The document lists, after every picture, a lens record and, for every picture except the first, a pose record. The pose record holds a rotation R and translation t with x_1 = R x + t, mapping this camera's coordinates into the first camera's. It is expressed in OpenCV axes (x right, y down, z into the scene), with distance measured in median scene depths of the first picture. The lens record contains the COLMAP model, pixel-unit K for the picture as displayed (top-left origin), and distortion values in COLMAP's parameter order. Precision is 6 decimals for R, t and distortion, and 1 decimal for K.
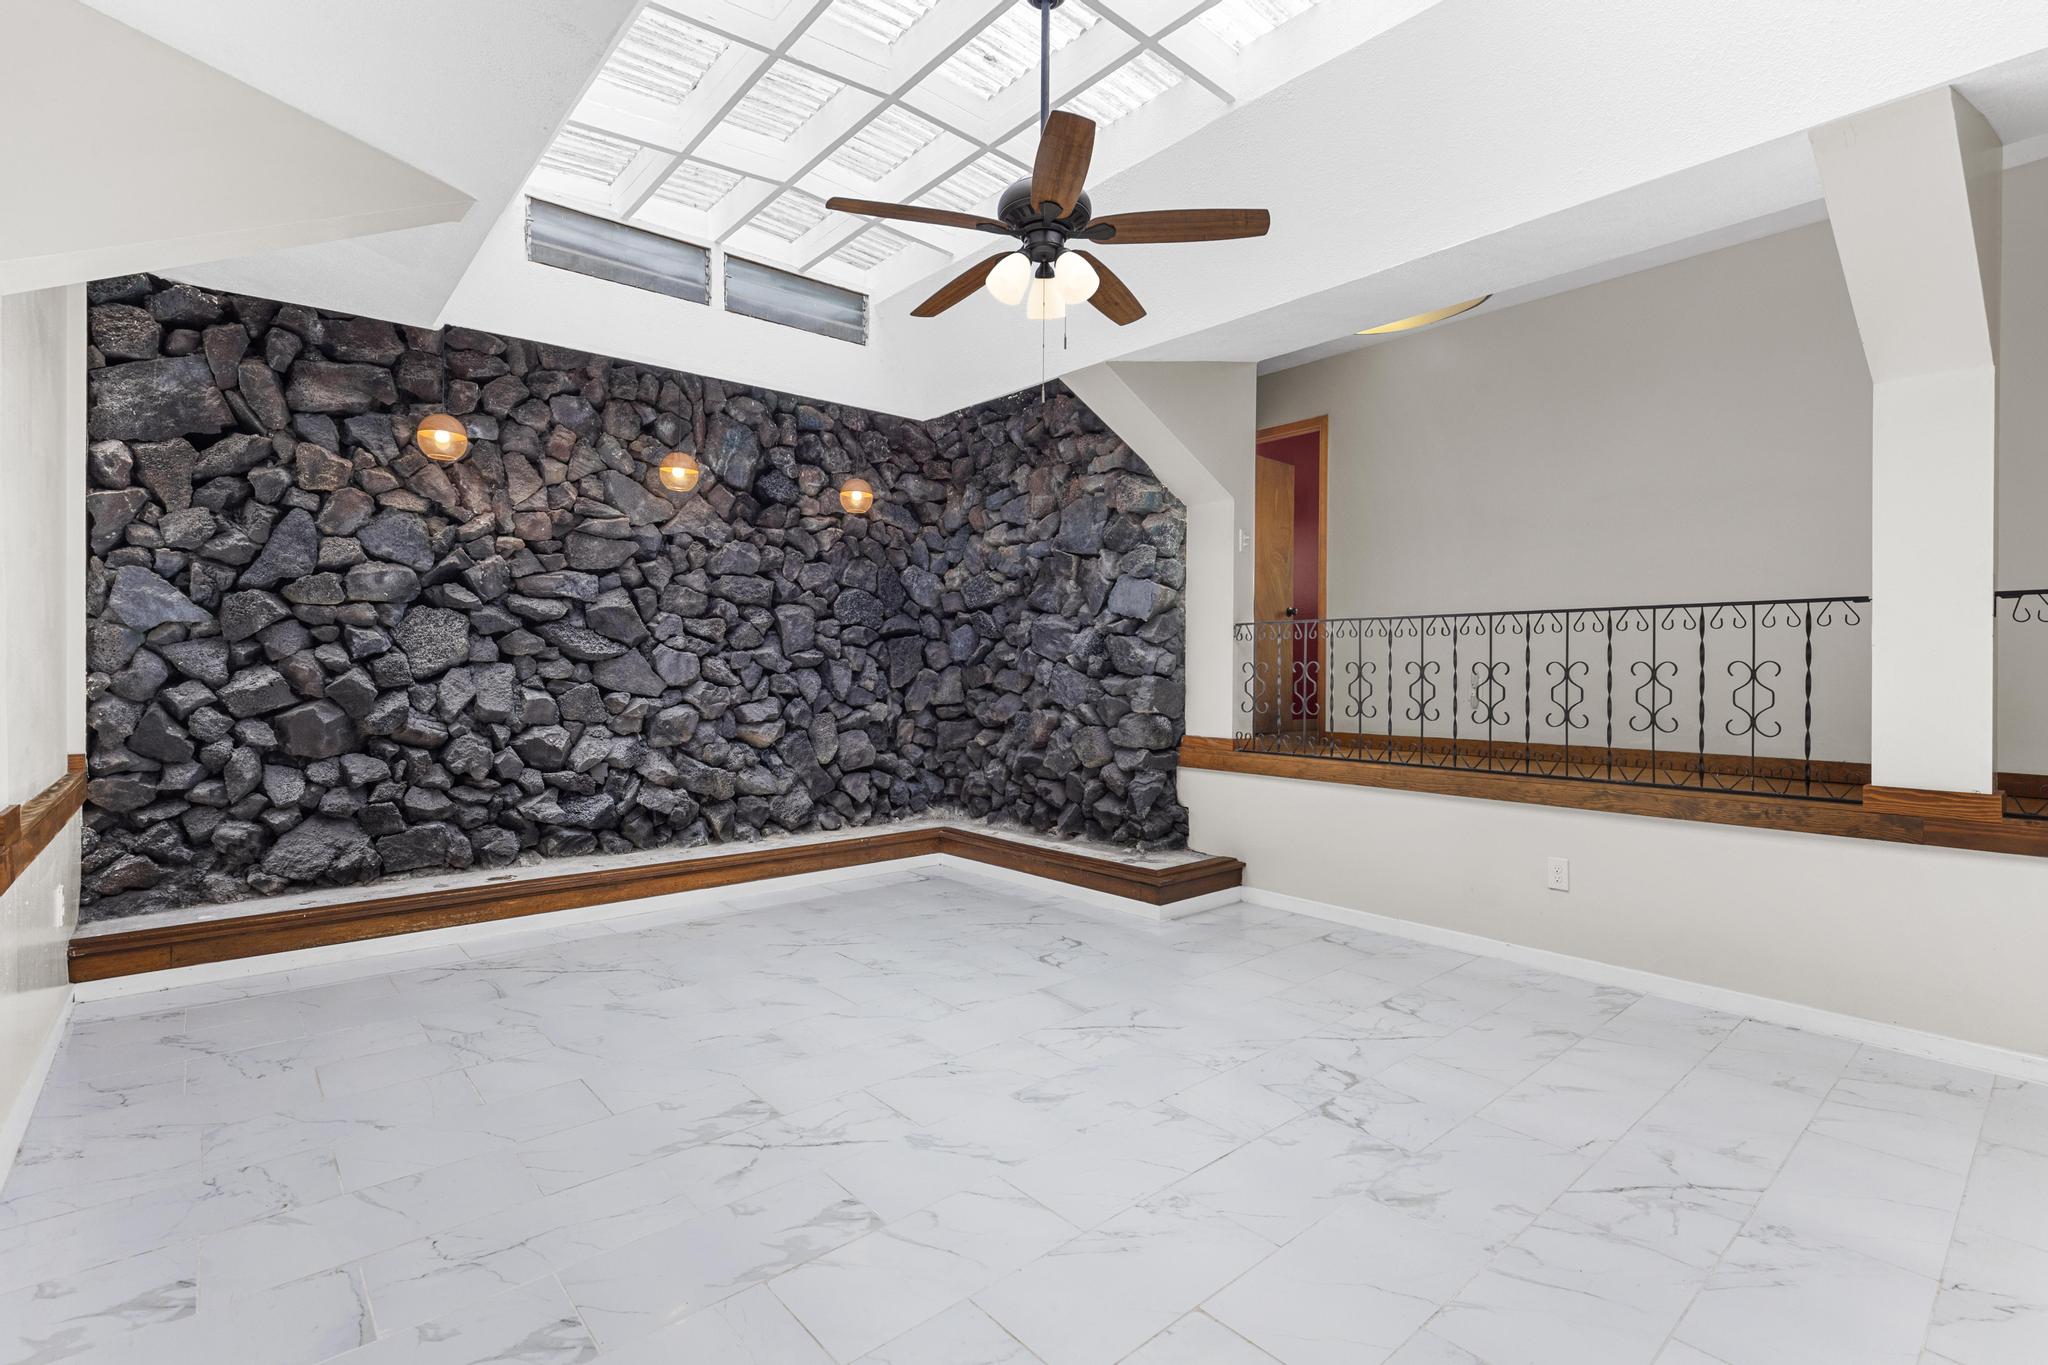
lens RADIAL K [[932.4, 0, 1021.0], [0, 932.4, 669.8], [0, 0, 1]] dist [0.012580, -0.001045]
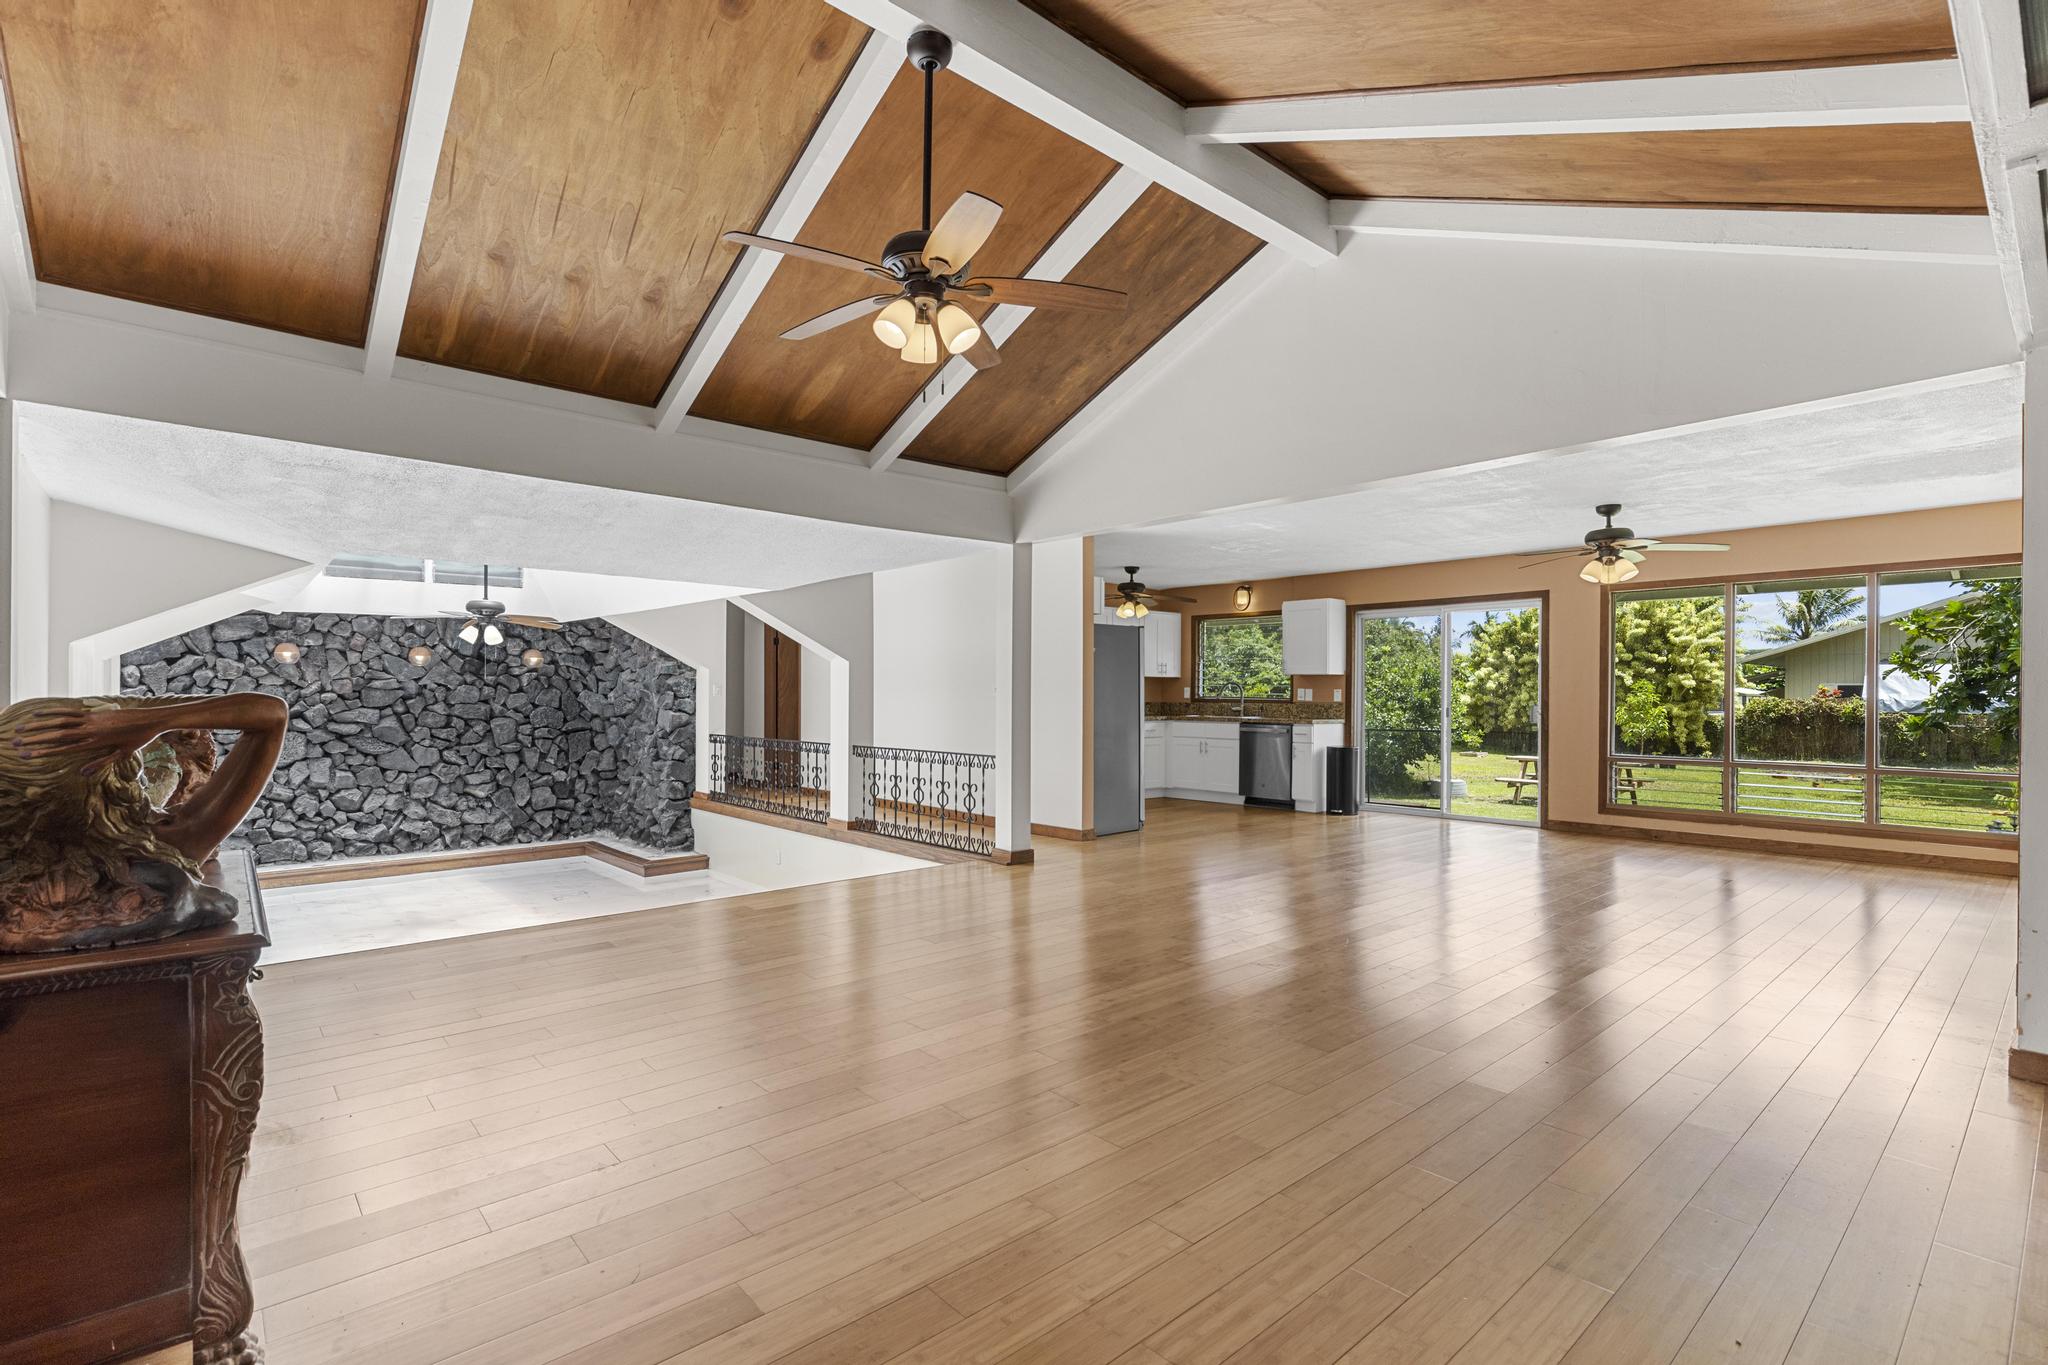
lens RADIAL K [[959.7, 0, 1026.3], [0, 959.7, 693.2], [0, 0, 1]] dist [0.003041, 0.000510]
pose [[0.999869, -0.005329, 0.015312, 0.831272], [0.005303, 0.999985, 0.001692, -0.130169], [-0.015320, -0.001610, 0.999881, -0.974022]]
